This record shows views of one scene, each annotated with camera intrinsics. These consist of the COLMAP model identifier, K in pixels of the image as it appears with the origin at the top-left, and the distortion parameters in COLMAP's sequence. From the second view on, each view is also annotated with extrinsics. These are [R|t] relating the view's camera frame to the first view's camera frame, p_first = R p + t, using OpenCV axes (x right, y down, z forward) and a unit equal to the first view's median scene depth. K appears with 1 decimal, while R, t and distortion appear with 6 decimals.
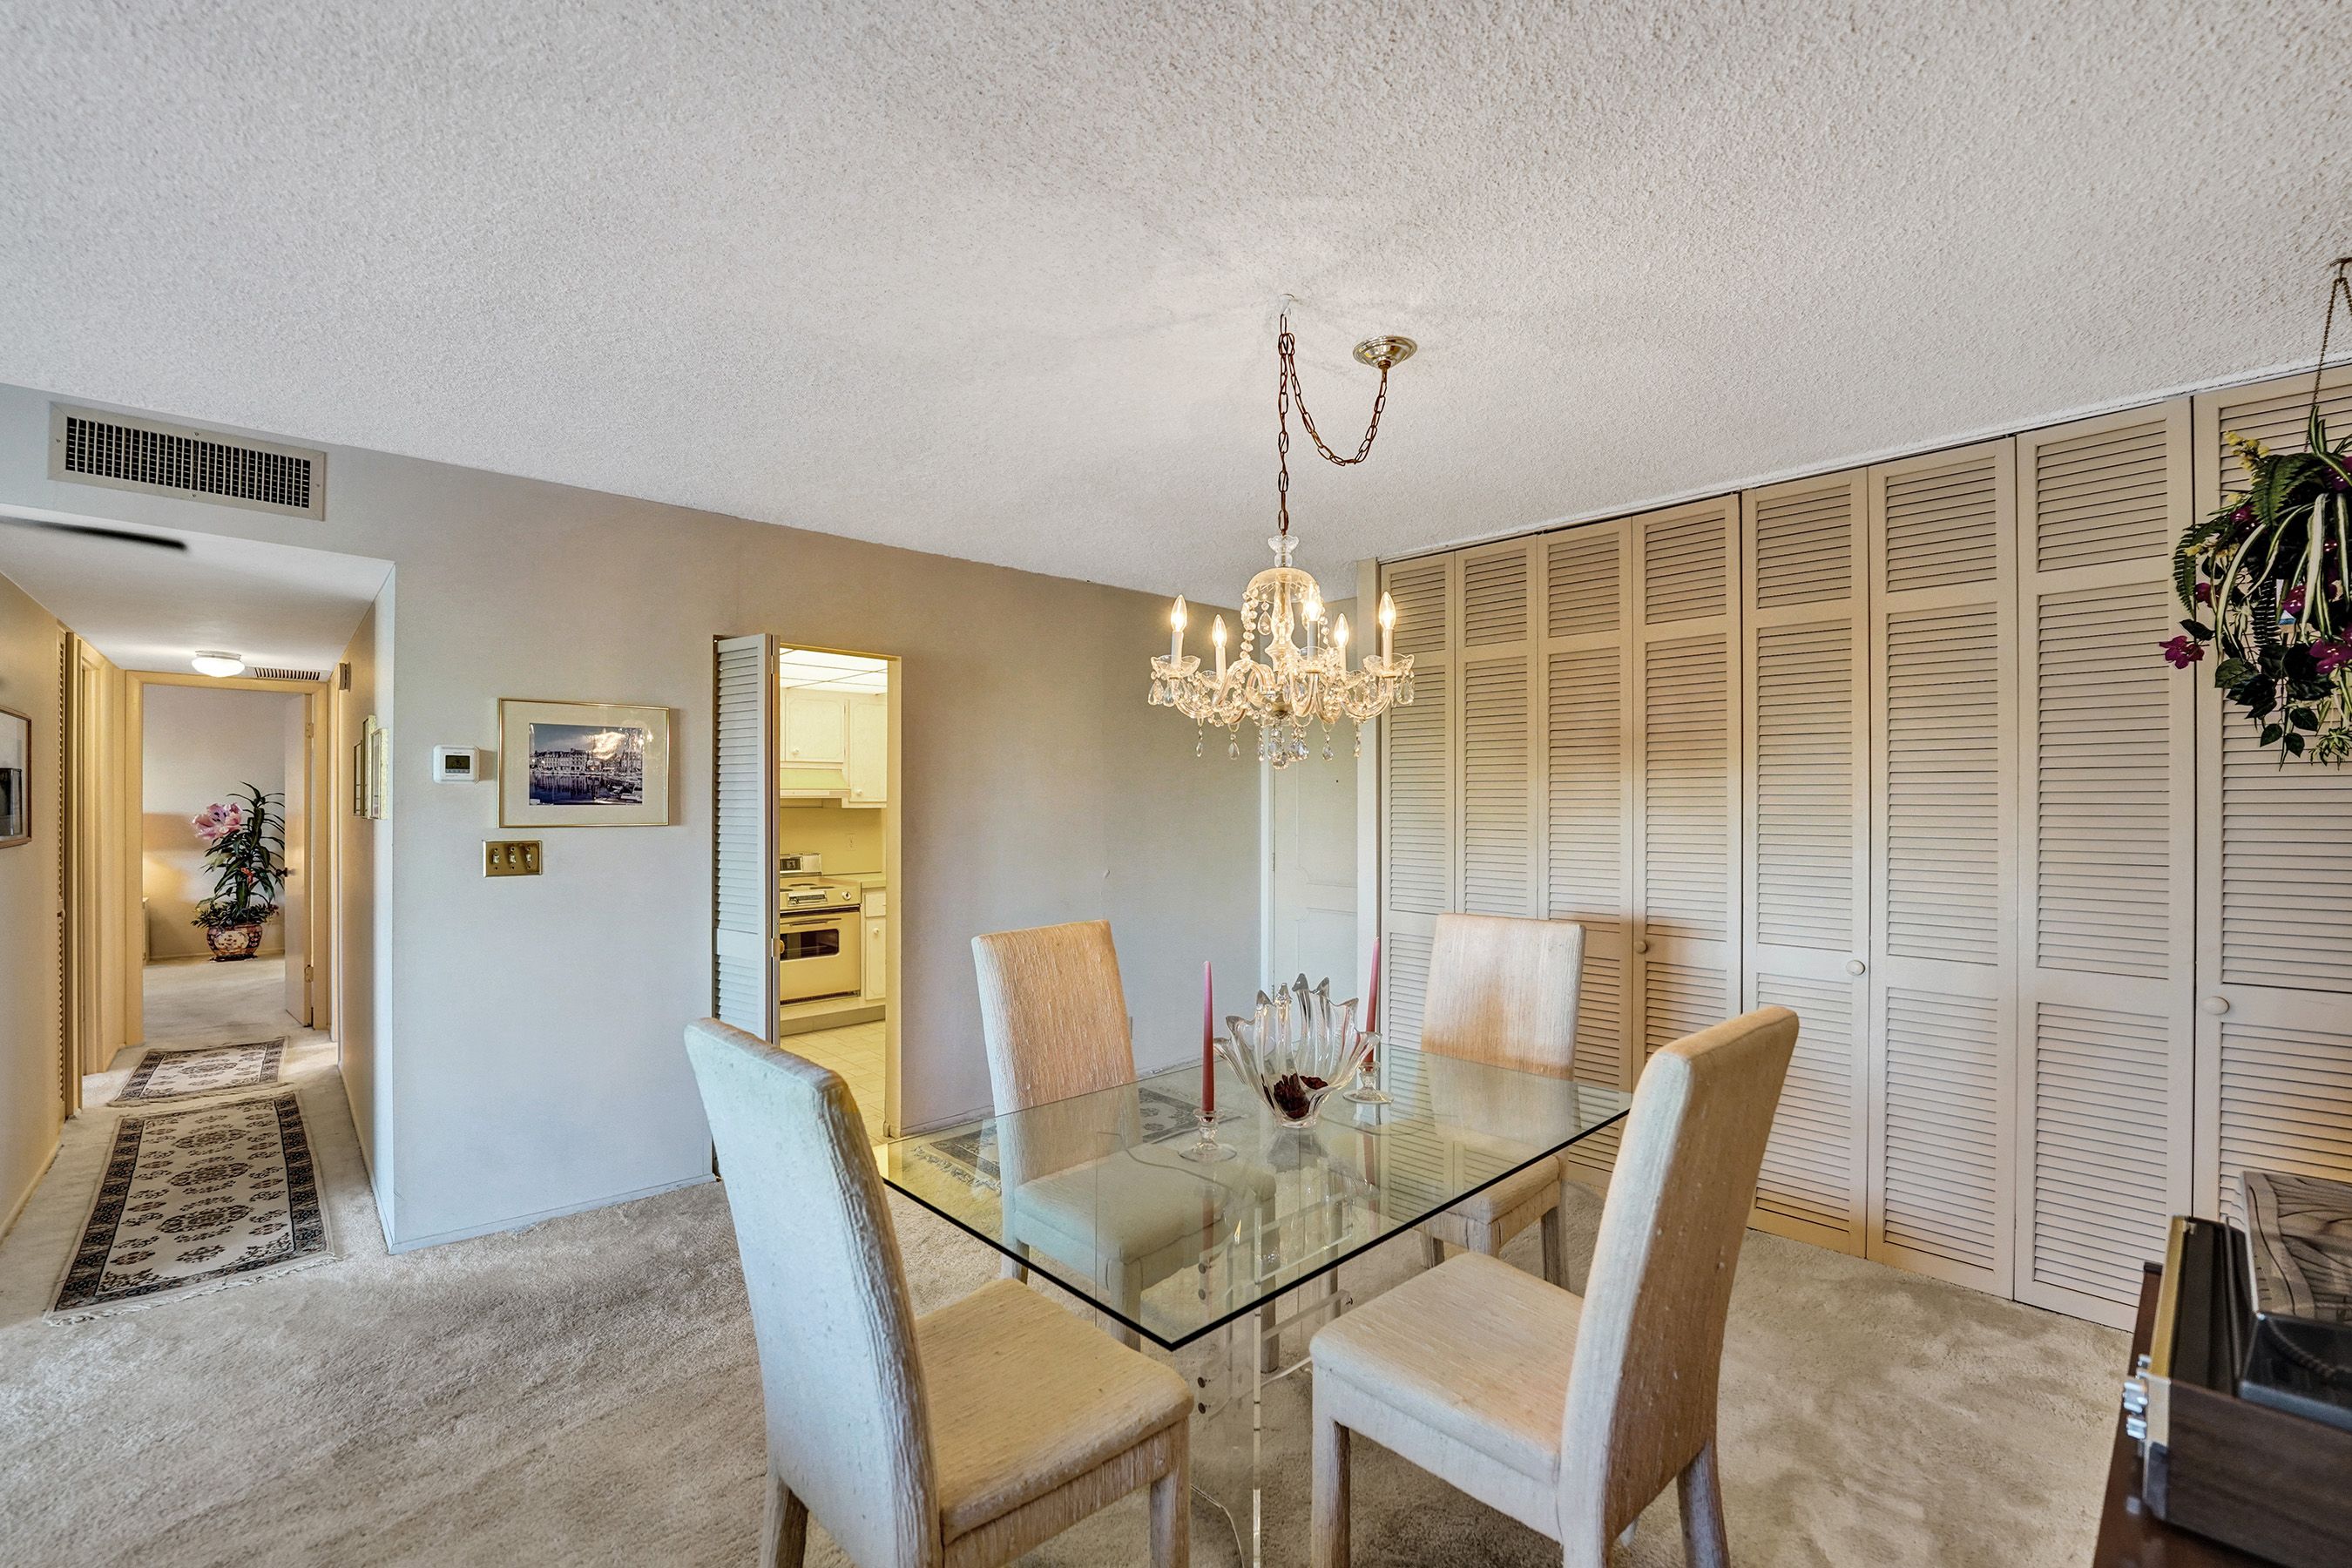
lens RADIAL K [[1006.7, 0, 1165.4], [0, 1006.7, 784.2], [0, 0, 1]] dist [-0.028576, 0.003879]
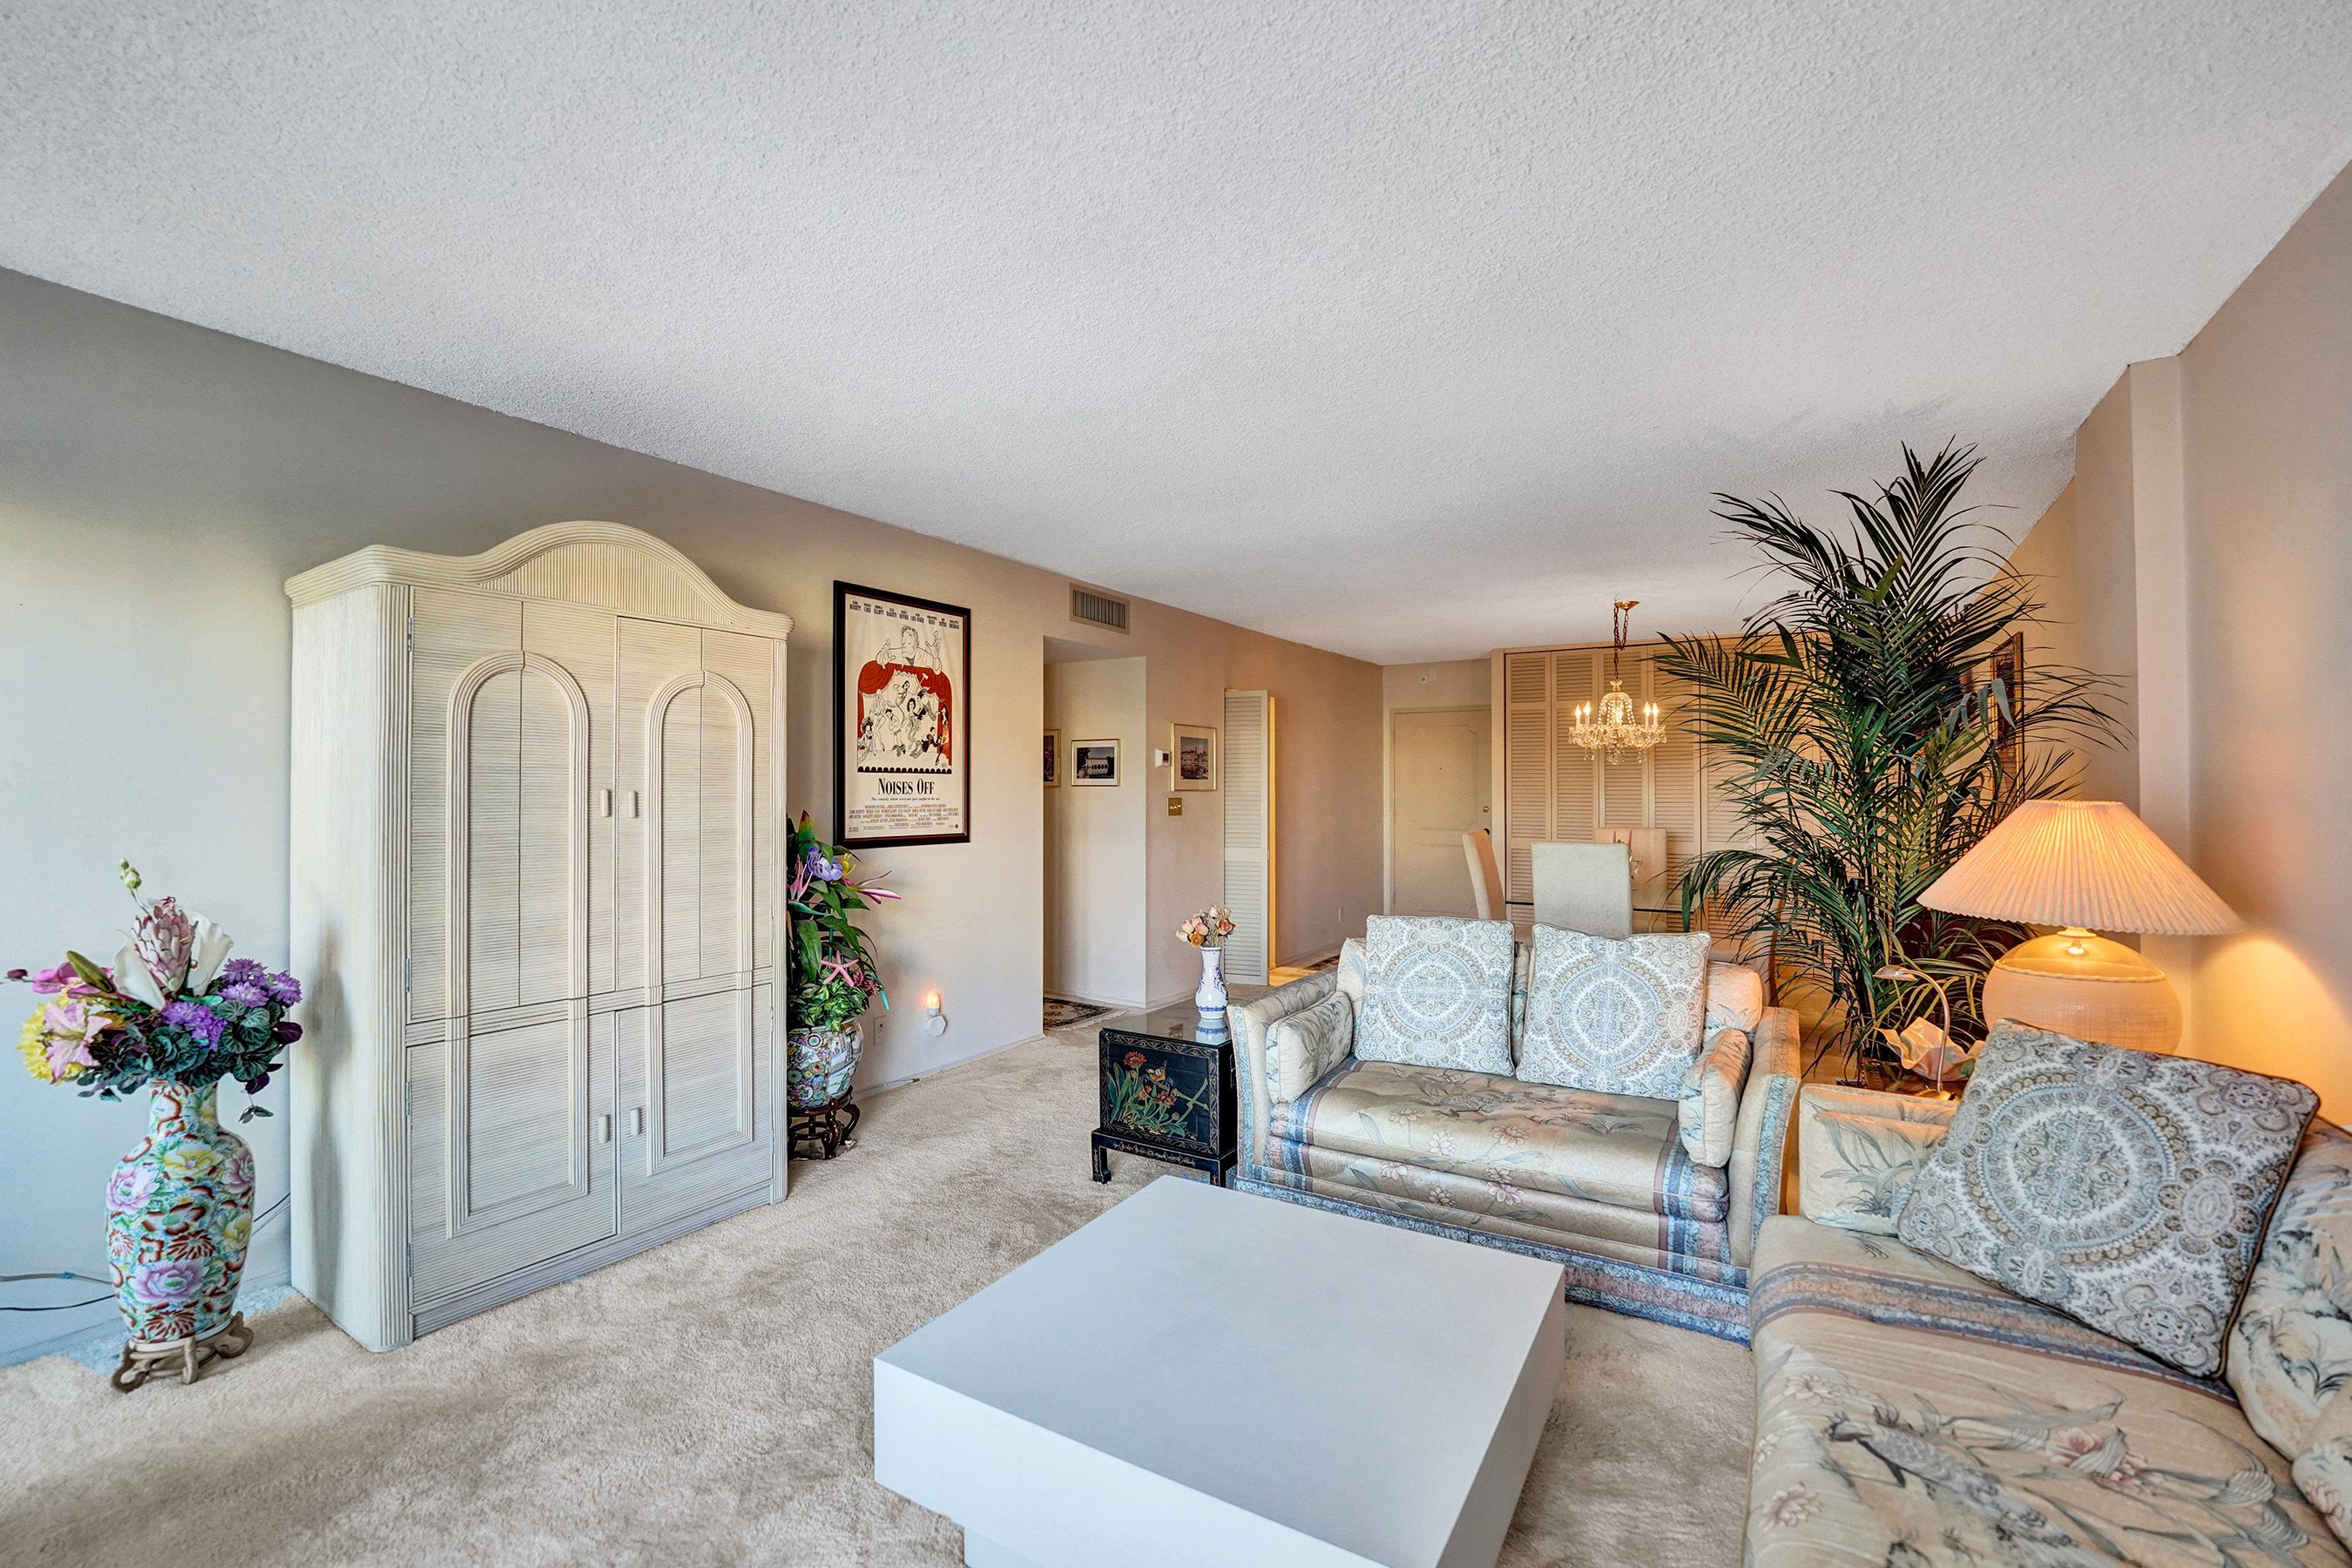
lens RADIAL K [[1006.7, 0, 1183.2], [0, 1006.7, 774.0], [0, 0, 1]] dist [-0.028576, 0.003879]
pose [[0.967728, 0.005157, 0.251944, -1.131305], [-0.004489, 0.999985, -0.003228, 0.017381], [-0.251956, 0.001993, 0.967737, -0.898997]]
